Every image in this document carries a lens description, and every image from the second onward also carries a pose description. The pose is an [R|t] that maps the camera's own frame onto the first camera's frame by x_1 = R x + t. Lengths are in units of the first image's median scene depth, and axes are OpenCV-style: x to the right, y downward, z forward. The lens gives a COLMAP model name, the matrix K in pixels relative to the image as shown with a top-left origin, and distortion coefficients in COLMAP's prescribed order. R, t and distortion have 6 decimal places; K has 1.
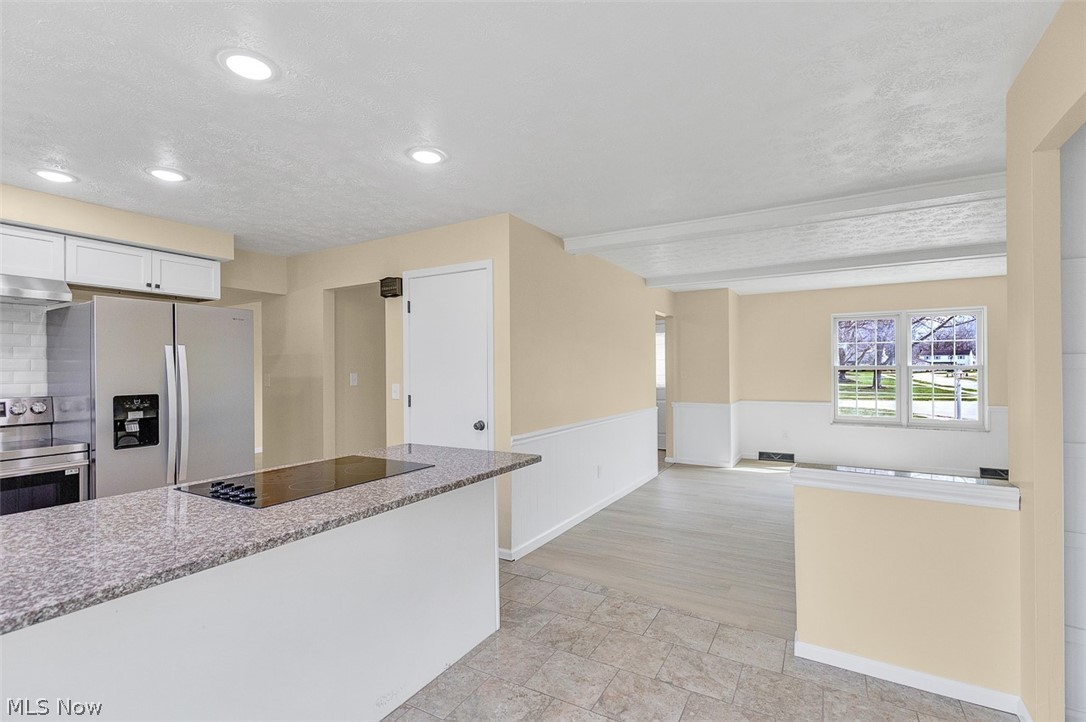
lens RADIAL K [[495.2, 0, 537.7], [0, 495.2, 372.0], [0, 0, 1]] dist [0.008888, -0.001824]
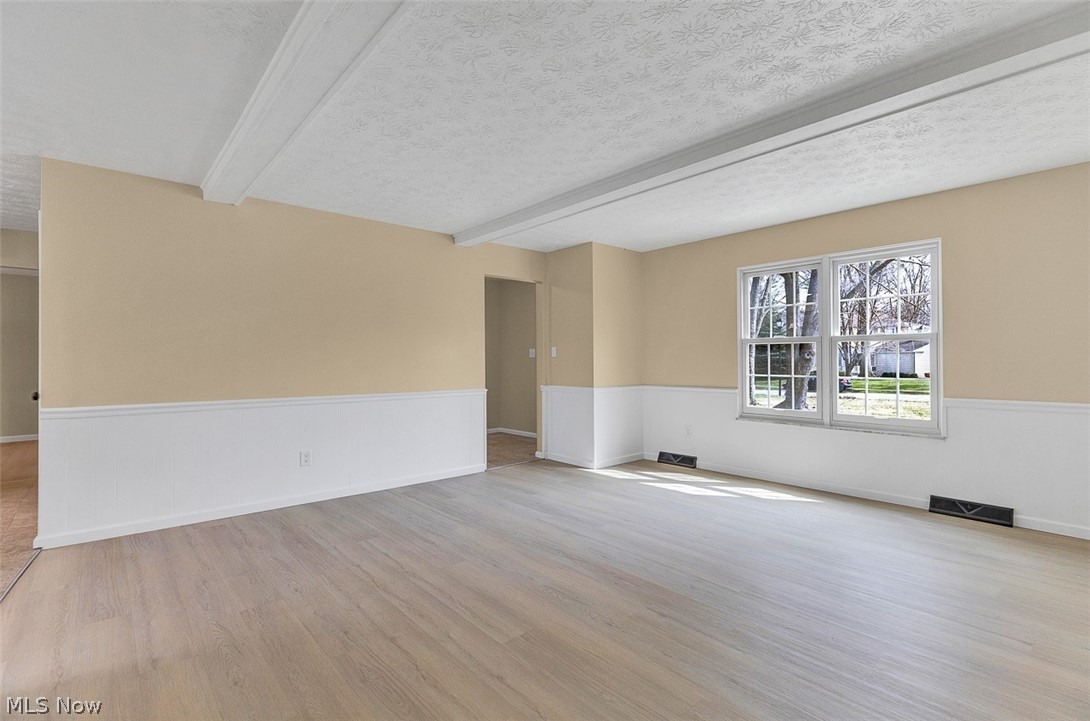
lens RADIAL K [[497.0, 0, 544.8], [0, 497.0, 360.9], [0, 0, 1]] dist [0.008888, -0.001824]
pose [[0.949750, 0.004389, -0.312978, 0.561149], [-0.005138, 0.999986, -0.001569, 0.023282], [0.312967, 0.003098, 0.949759, 0.225549]]
